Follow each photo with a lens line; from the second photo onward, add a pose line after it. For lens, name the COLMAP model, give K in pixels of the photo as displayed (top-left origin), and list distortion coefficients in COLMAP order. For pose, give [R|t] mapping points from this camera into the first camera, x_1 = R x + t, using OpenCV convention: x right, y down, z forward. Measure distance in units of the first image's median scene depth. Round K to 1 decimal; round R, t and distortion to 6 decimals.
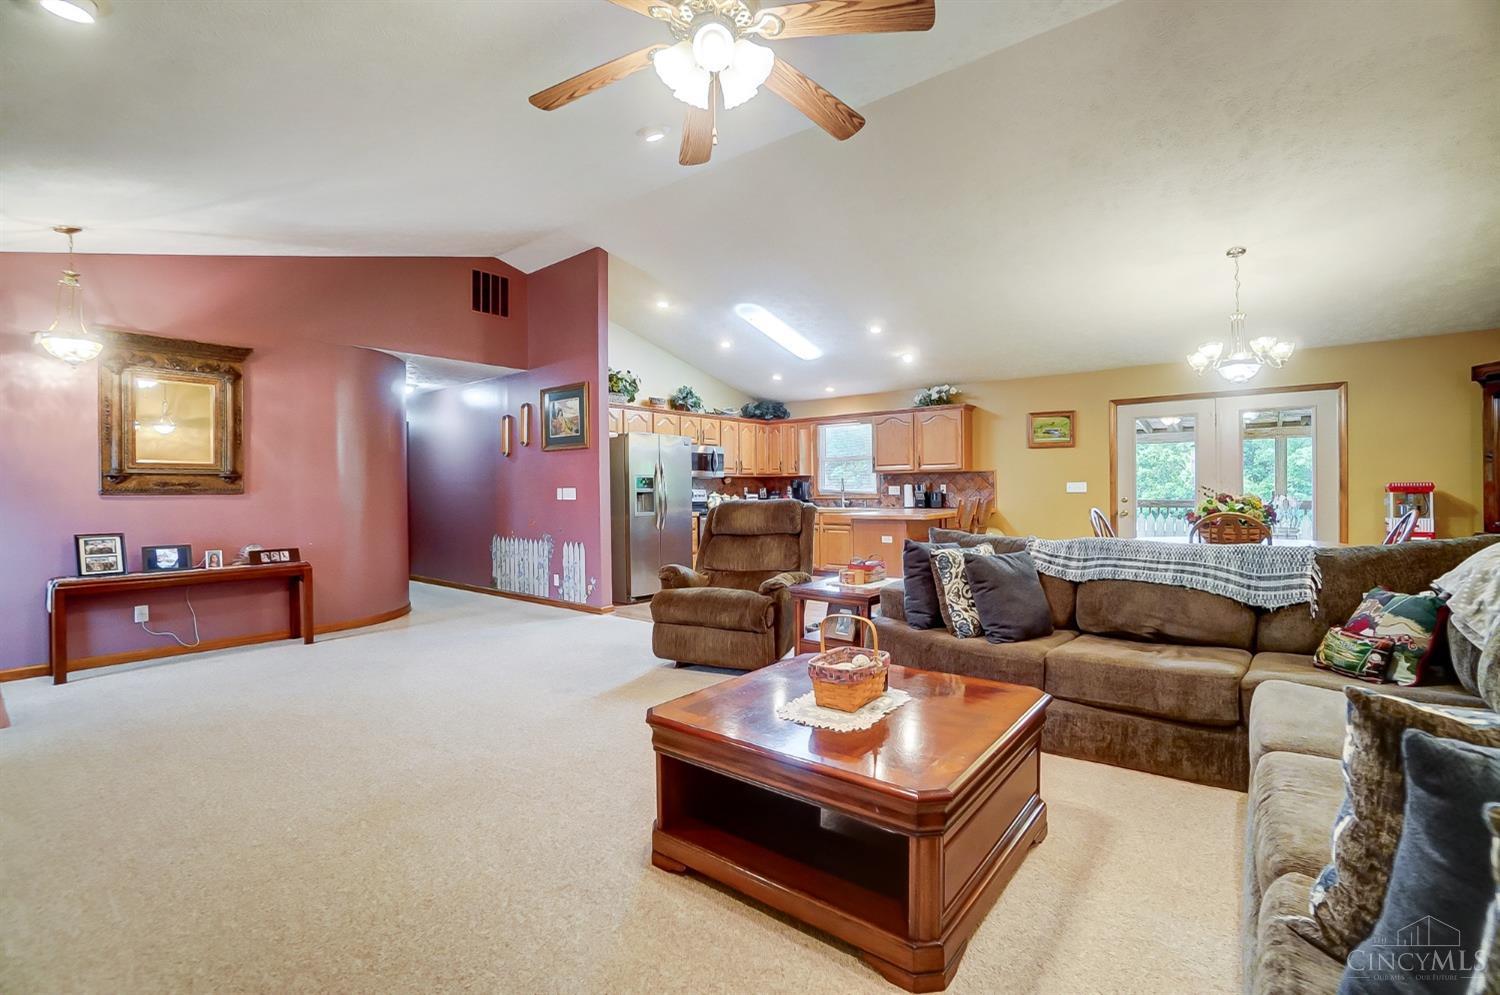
lens RADIAL K [[669.1, 0, 746.3], [0, 669.1, 496.7], [0, 0, 1]] dist [-0.036138, 0.000339]
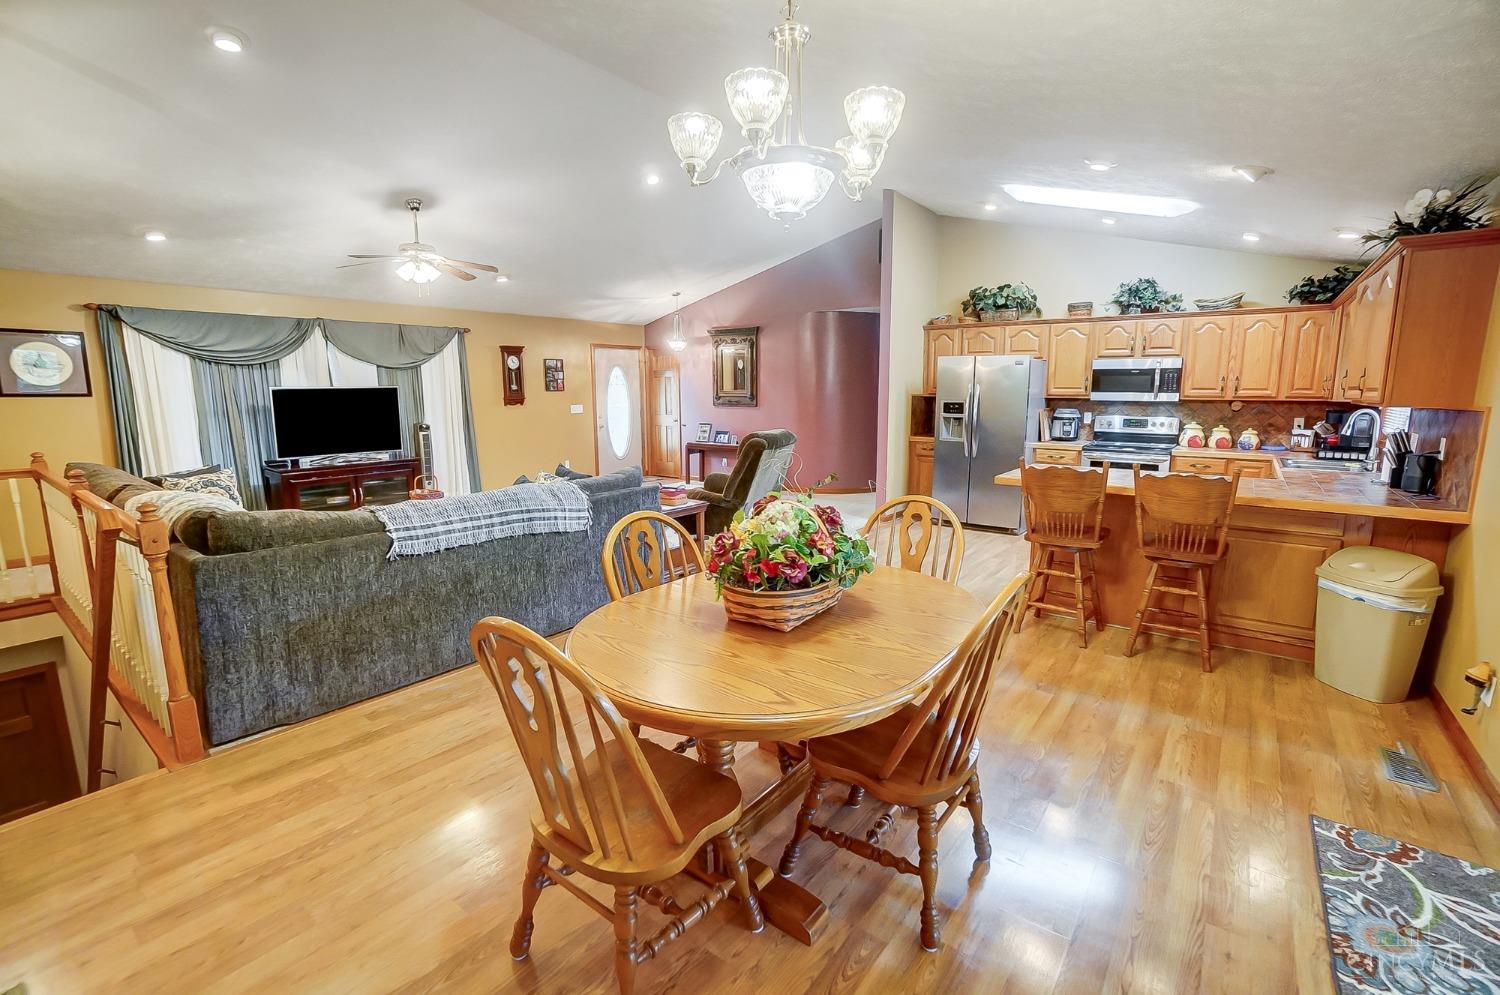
lens RADIAL K [[669.1, 0, 746.3], [0, 669.1, 496.7], [0, 0, 1]] dist [-0.036138, 0.000339]
pose [[0.008655, 0.167868, -0.985772, 1.164787], [-0.013489, 0.985738, 0.167744, -0.071770], [0.999872, 0.011845, 0.010796, 0.953283]]
